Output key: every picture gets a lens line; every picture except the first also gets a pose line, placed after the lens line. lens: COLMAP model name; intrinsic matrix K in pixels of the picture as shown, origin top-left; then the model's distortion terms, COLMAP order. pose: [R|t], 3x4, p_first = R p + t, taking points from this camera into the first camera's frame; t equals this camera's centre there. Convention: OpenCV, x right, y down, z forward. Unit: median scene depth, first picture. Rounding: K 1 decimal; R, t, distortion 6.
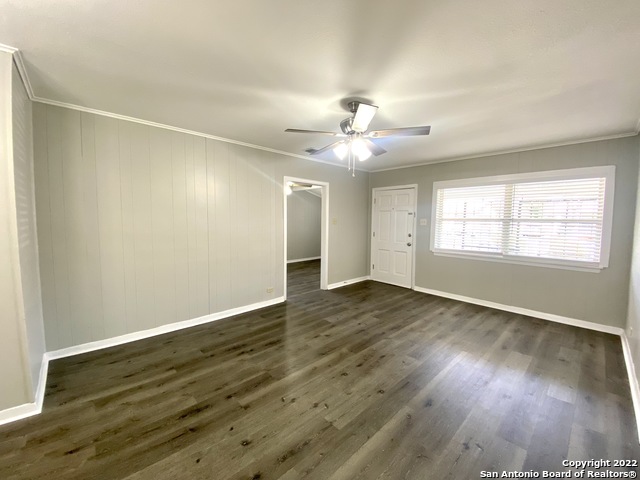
lens RADIAL K [[260.3, 0, 318.9], [0, 260.3, 235.5], [0, 0, 1]] dist [0.023901, -0.024943]
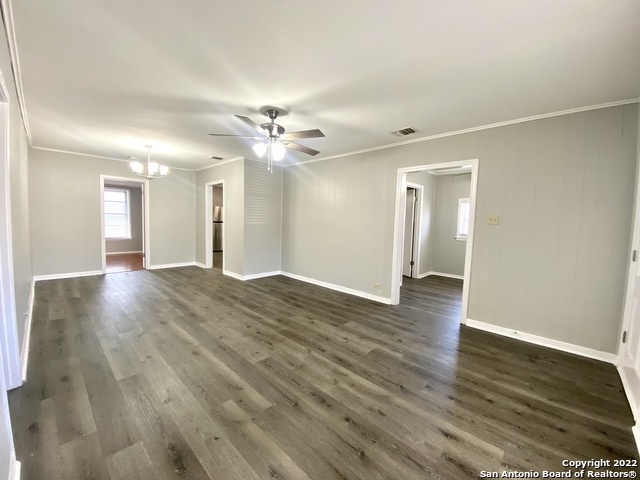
lens RADIAL K [[260.3, 0, 318.9], [0, 260.3, 235.5], [0, 0, 1]] dist [0.023901, -0.024943]
pose [[0.066973, 0.064560, -0.995664, 1.146489], [-0.096266, 0.993667, 0.057955, -0.032269], [0.993100, 0.091967, 0.072764, 0.989265]]
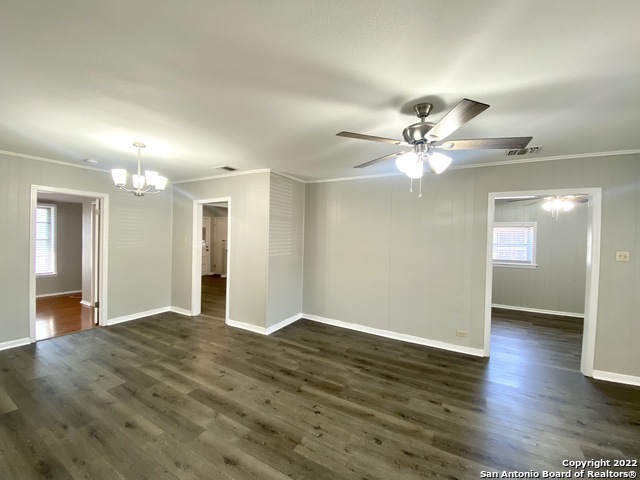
lens RADIAL K [[260.3, 0, 318.9], [0, 260.3, 235.5], [0, 0, 1]] dist [0.023901, -0.024943]
pose [[0.307932, 0.004821, -0.951396, 0.665194], [-0.086484, 0.995989, -0.022944, -0.062226], [0.947469, 0.089346, 0.307114, 0.420081]]
